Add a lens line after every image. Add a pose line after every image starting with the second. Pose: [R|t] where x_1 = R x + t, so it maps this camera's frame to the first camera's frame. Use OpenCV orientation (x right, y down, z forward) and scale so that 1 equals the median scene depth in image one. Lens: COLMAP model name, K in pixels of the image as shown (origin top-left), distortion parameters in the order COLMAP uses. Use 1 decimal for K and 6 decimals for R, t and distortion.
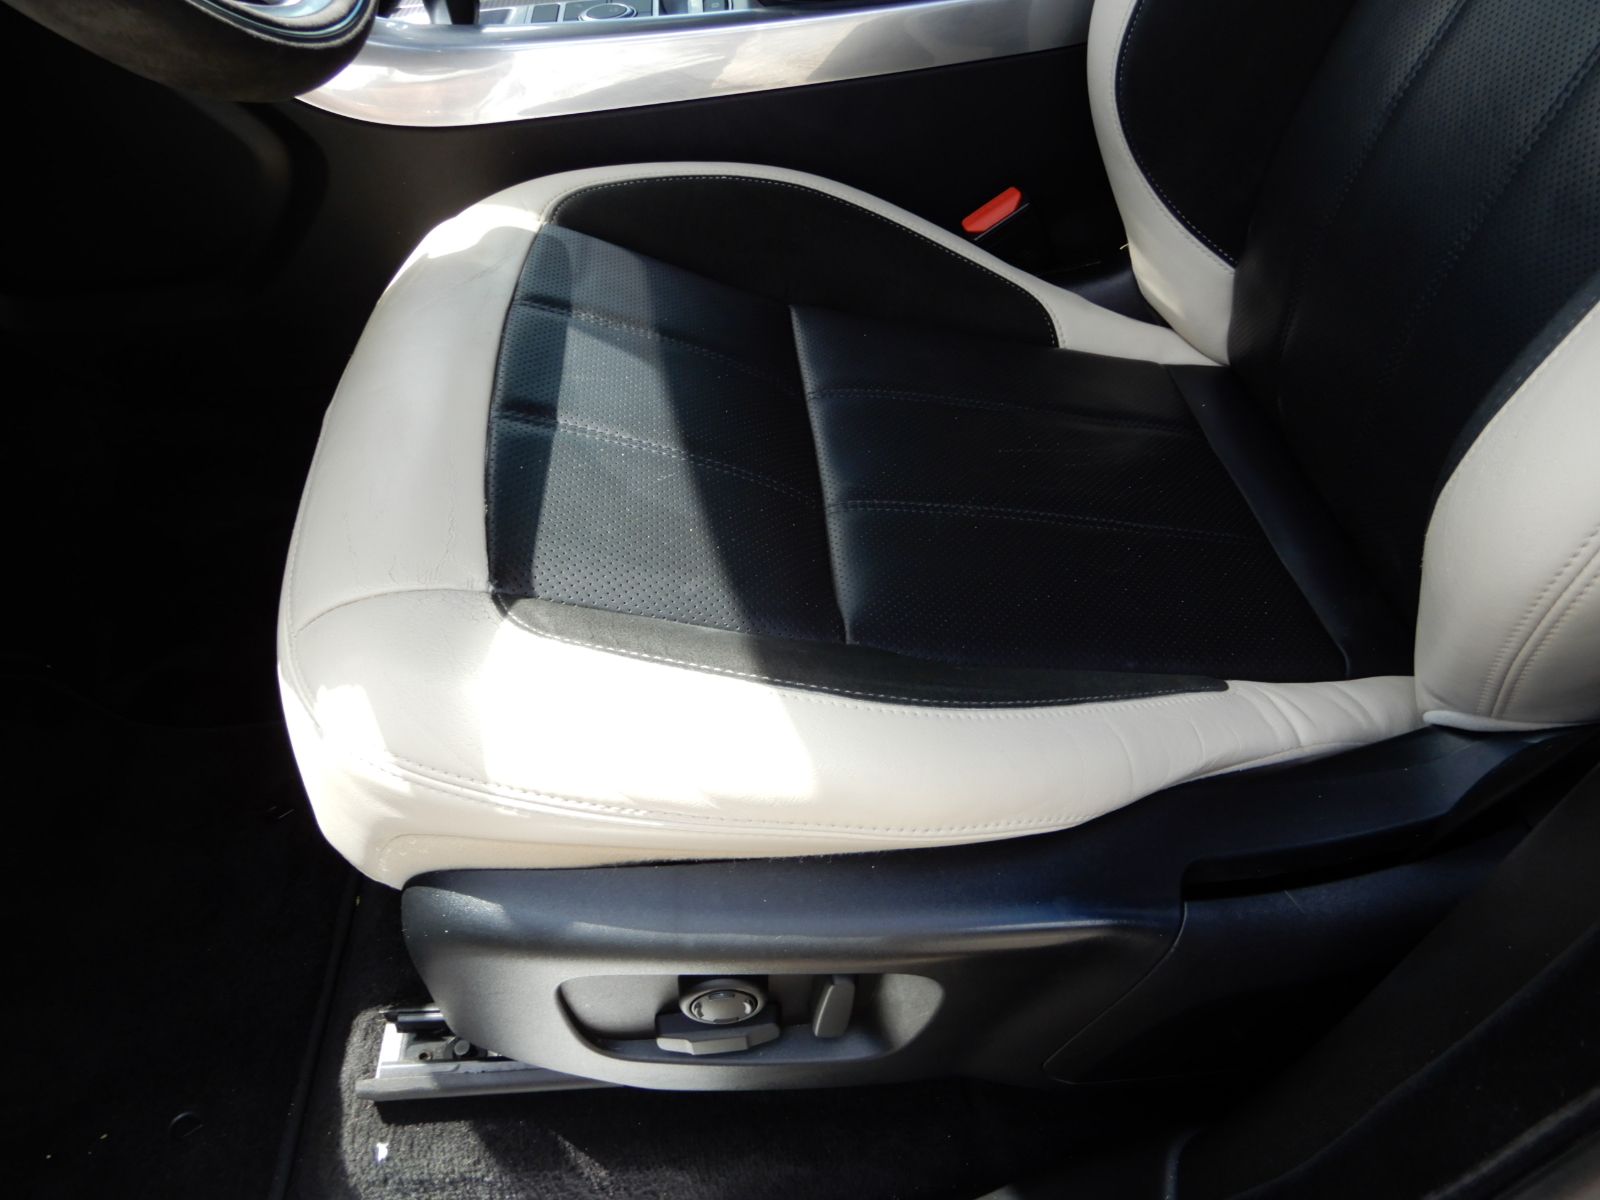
lens RADIAL K [[1138.8, 0, 804.0], [0, 1138.8, 597.5], [0, 0, 1]] dist [0.005543, -0.001929]
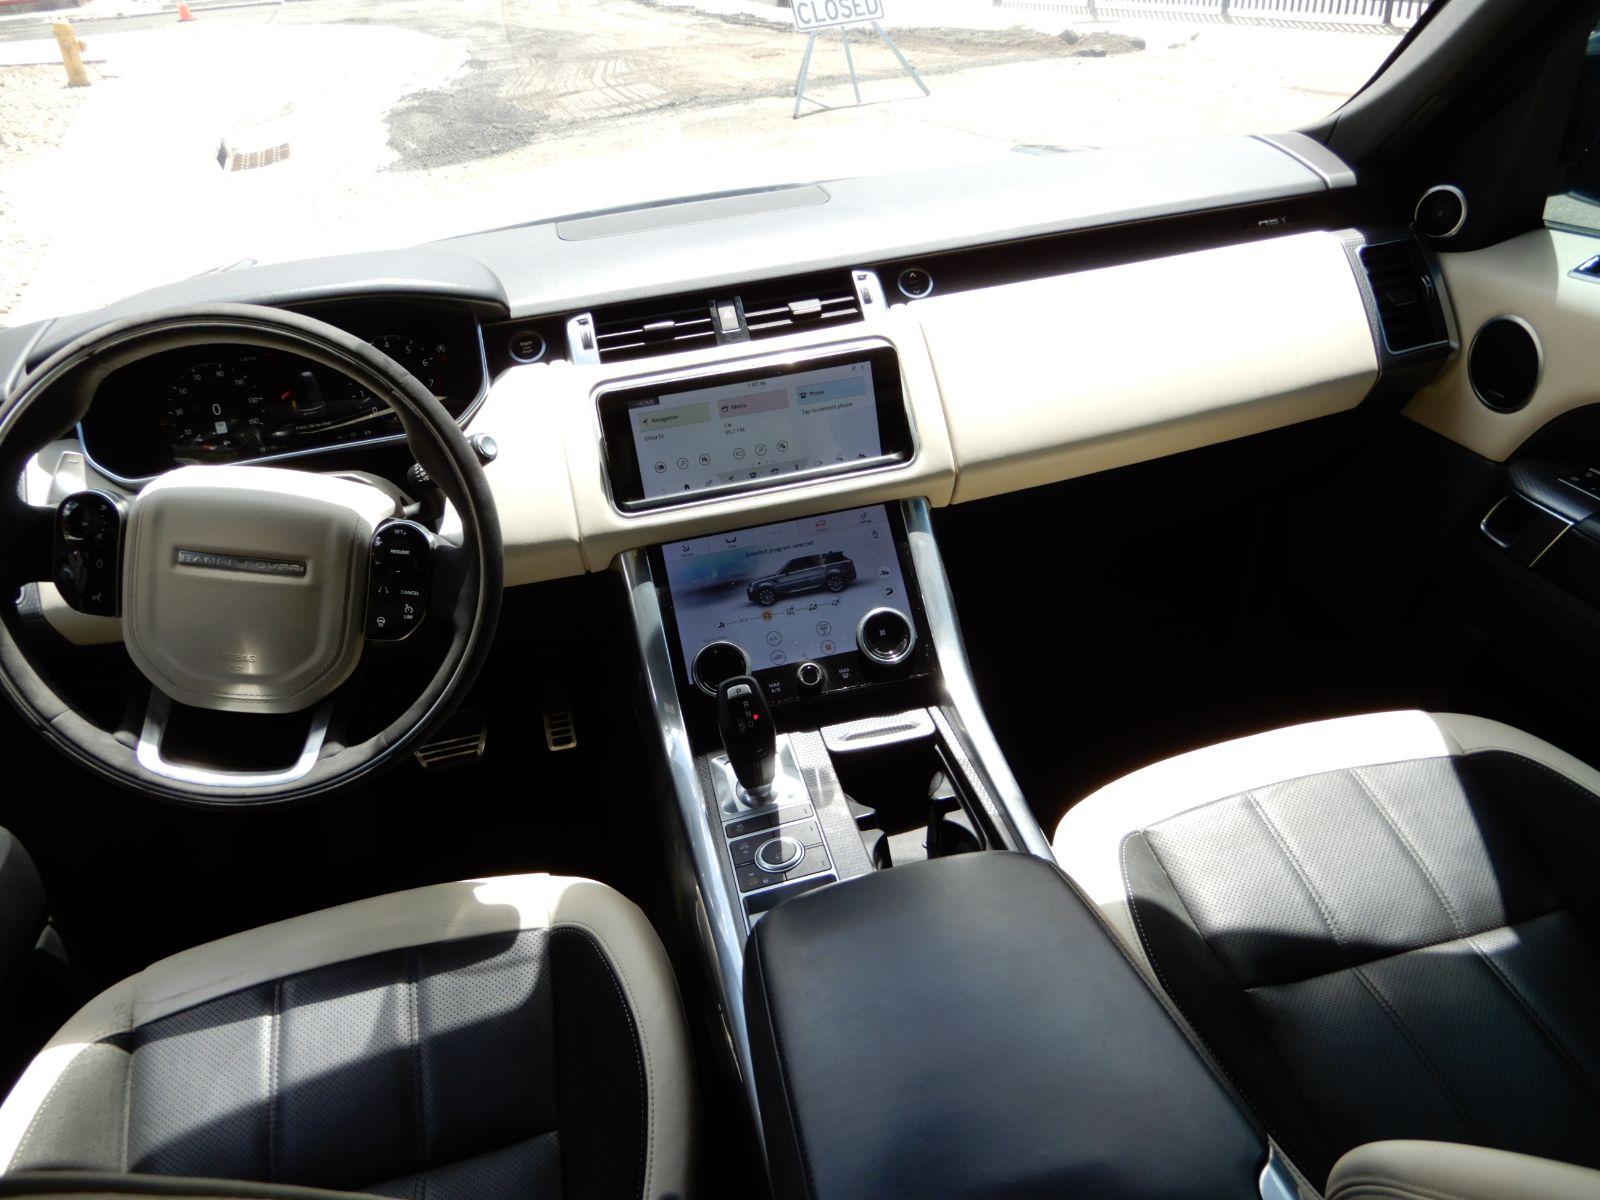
lens RADIAL K [[1140.5, 0, 807.0], [0, 1140.5, 600.7], [0, 0, 1]] dist [0.007565, -0.006076]
pose [[0.142172, 0.513489, -0.846237, 0.940976], [-0.609840, 0.718834, 0.333726, -1.531651], [0.779668, 0.468623, 0.415344, 0.591896]]
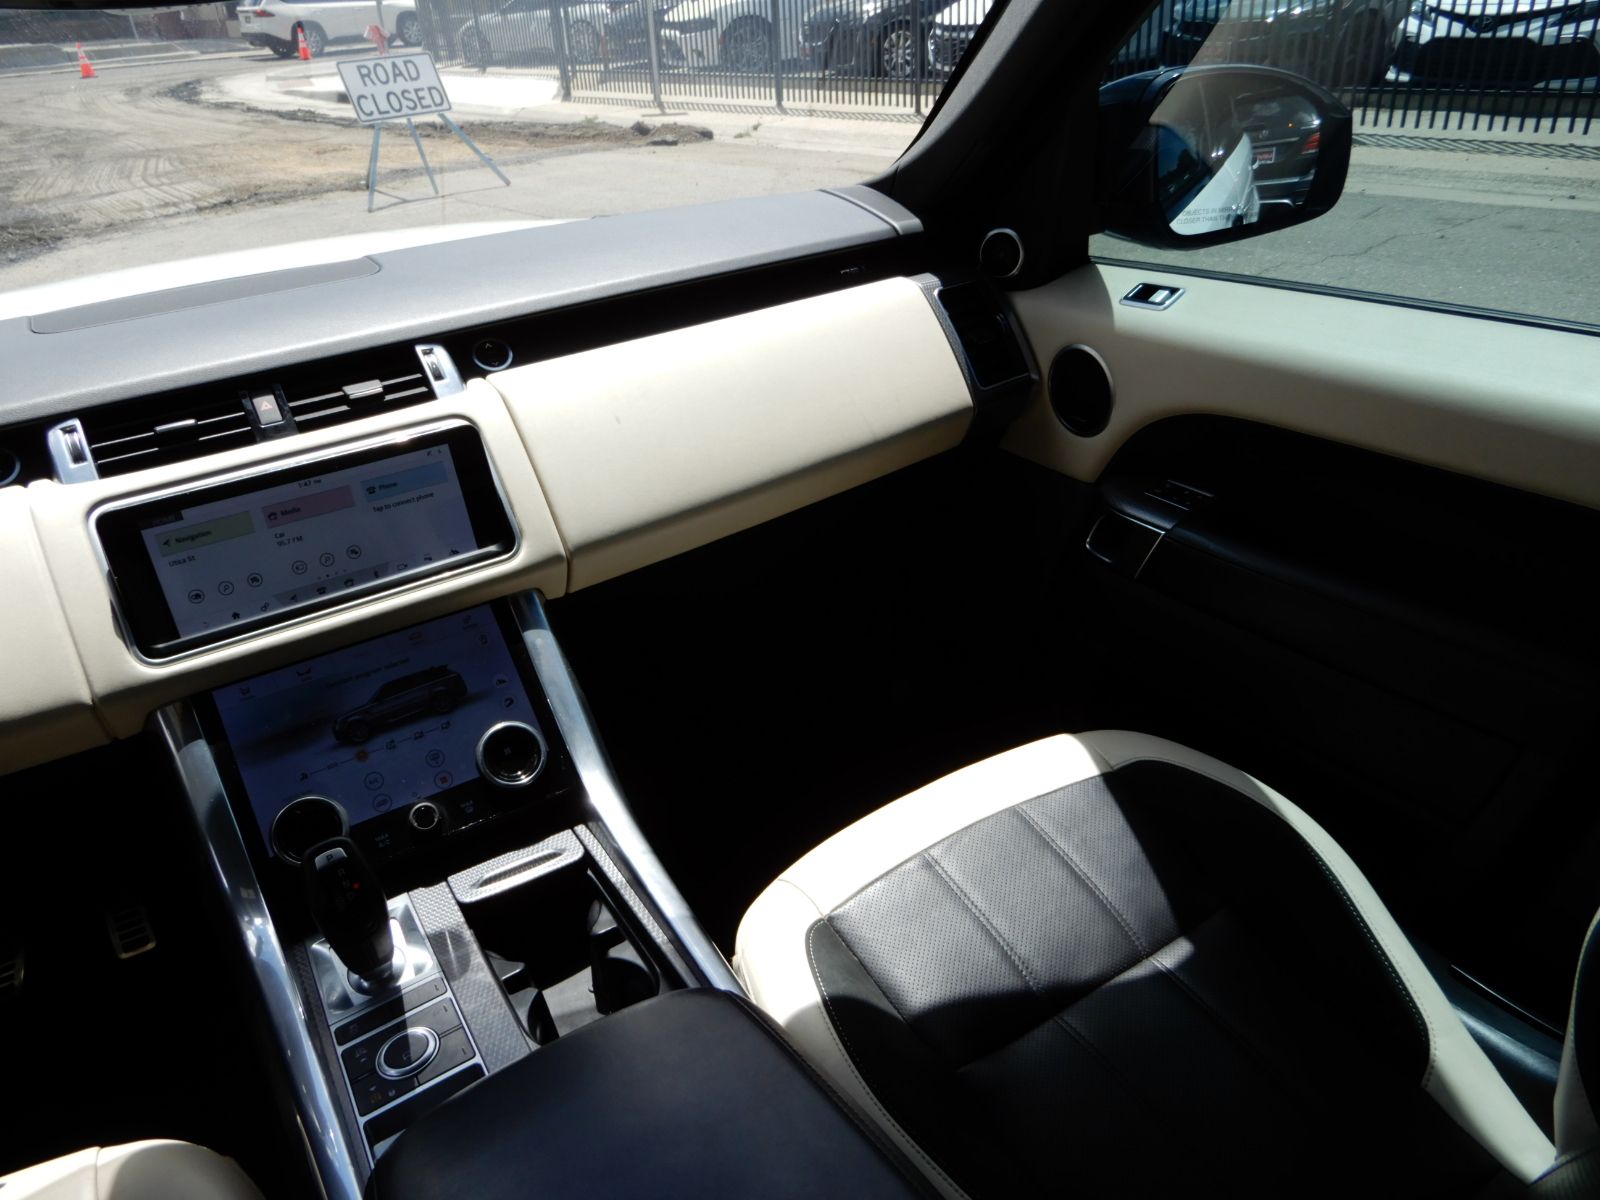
lens RADIAL K [[1138.8, 0, 804.0], [0, 1138.8, 597.5], [0, 0, 1]] dist [0.005543, -0.001929]
pose [[0.458021, 0.410462, -0.788504, 0.772253], [-0.560563, 0.821785, 0.102170, -1.522712], [0.689917, 0.395210, 0.606484, 0.718832]]
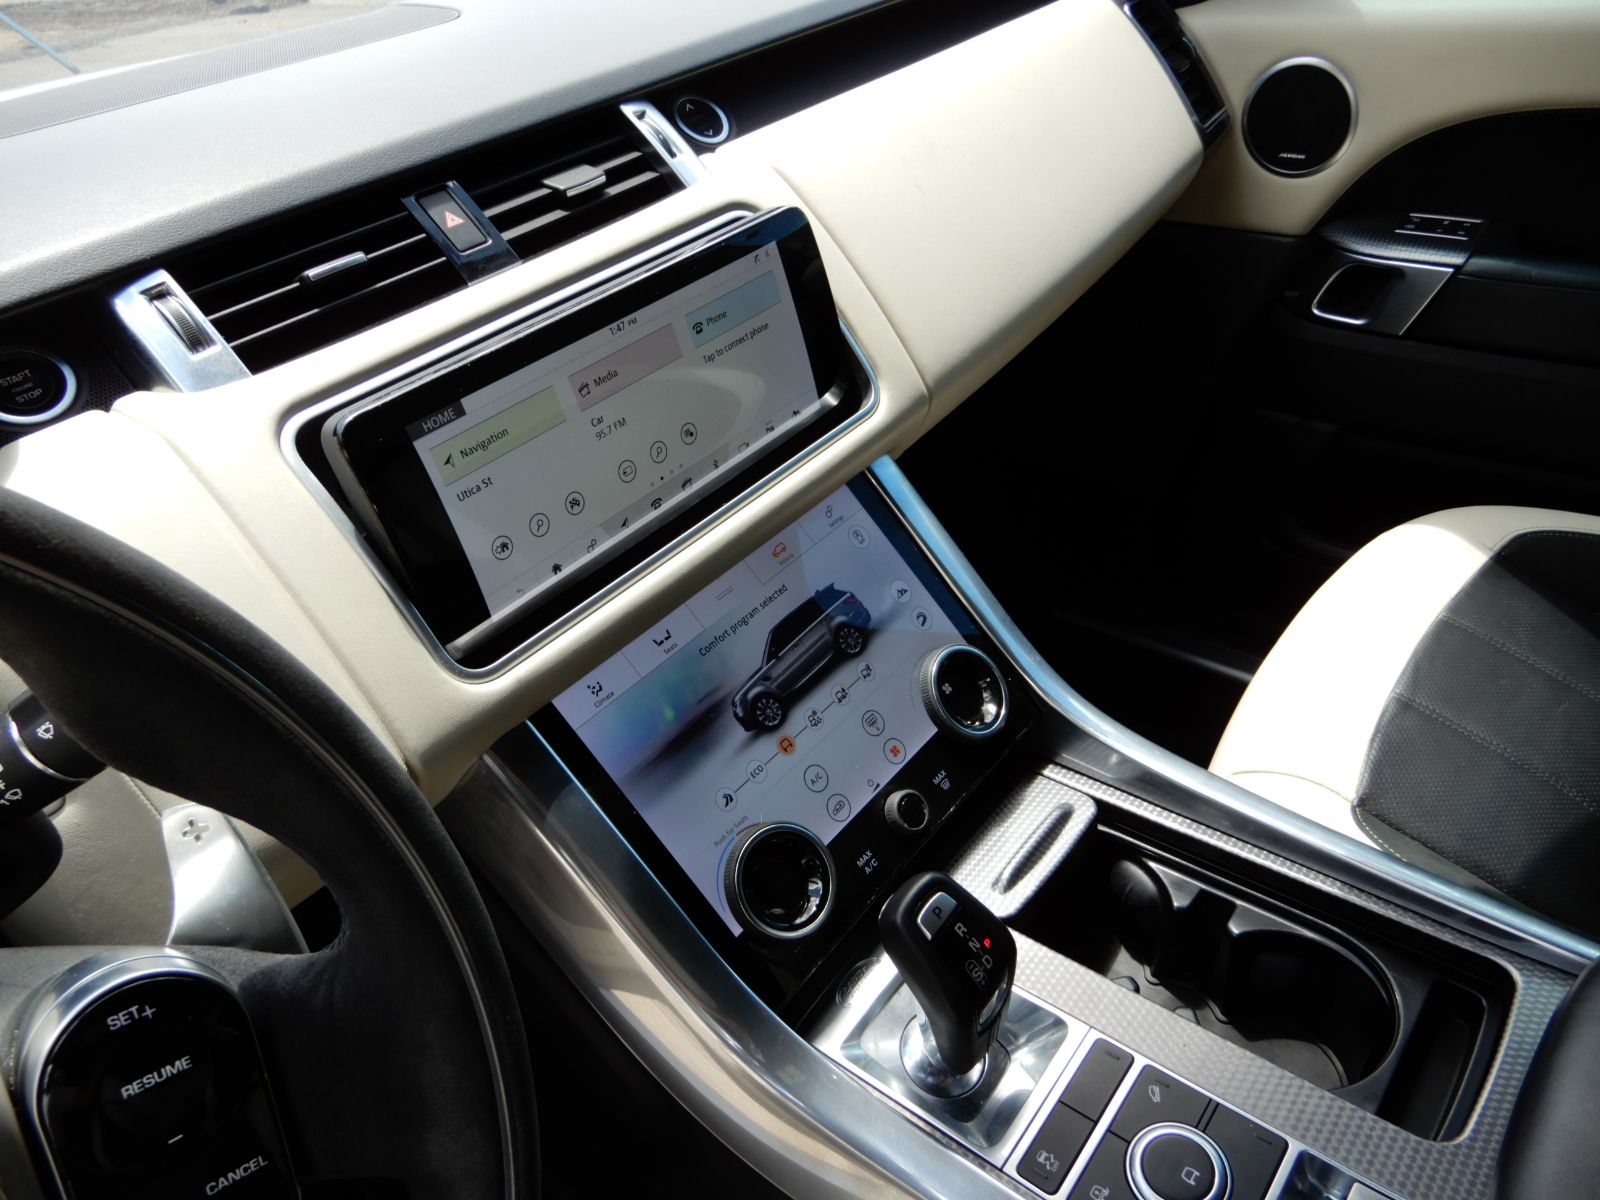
lens RADIAL K [[1132.3, 0, 801.3], [0, 1132.3, 602.7], [0, 0, 1]] dist [0.001510, 0.002713]
pose [[0.721807, 0.366835, -0.586879, -0.107834], [-0.407973, 0.910506, 0.067353, -1.028538], [0.559065, 0.190815, 0.806868, 0.519382]]
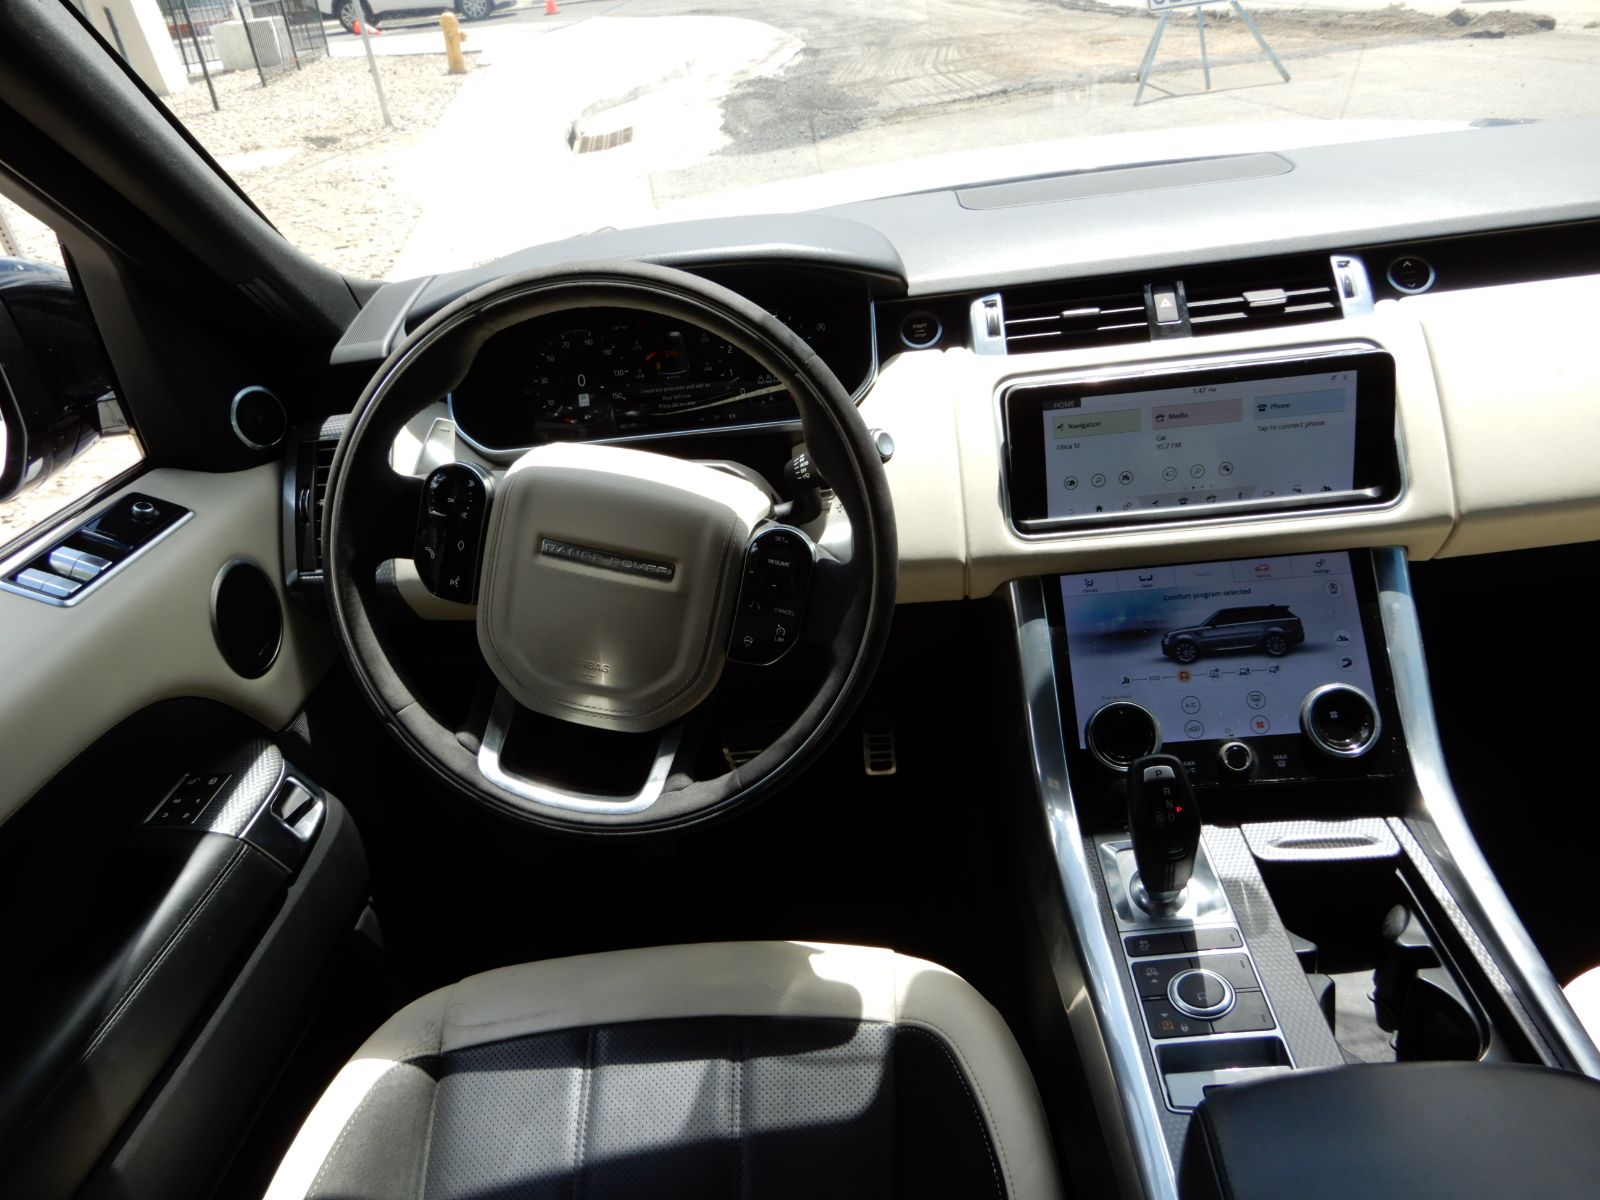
lens RADIAL K [[1145.2, 0, 806.8], [0, 1145.2, 602.4], [0, 0, 1]] dist [0.006009, -0.001161]
pose [[-0.110113, 0.520669, -0.846628, 0.652740], [-0.588866, 0.652035, 0.477585, -1.343515], [0.800695, 0.551138, 0.234806, 0.515084]]
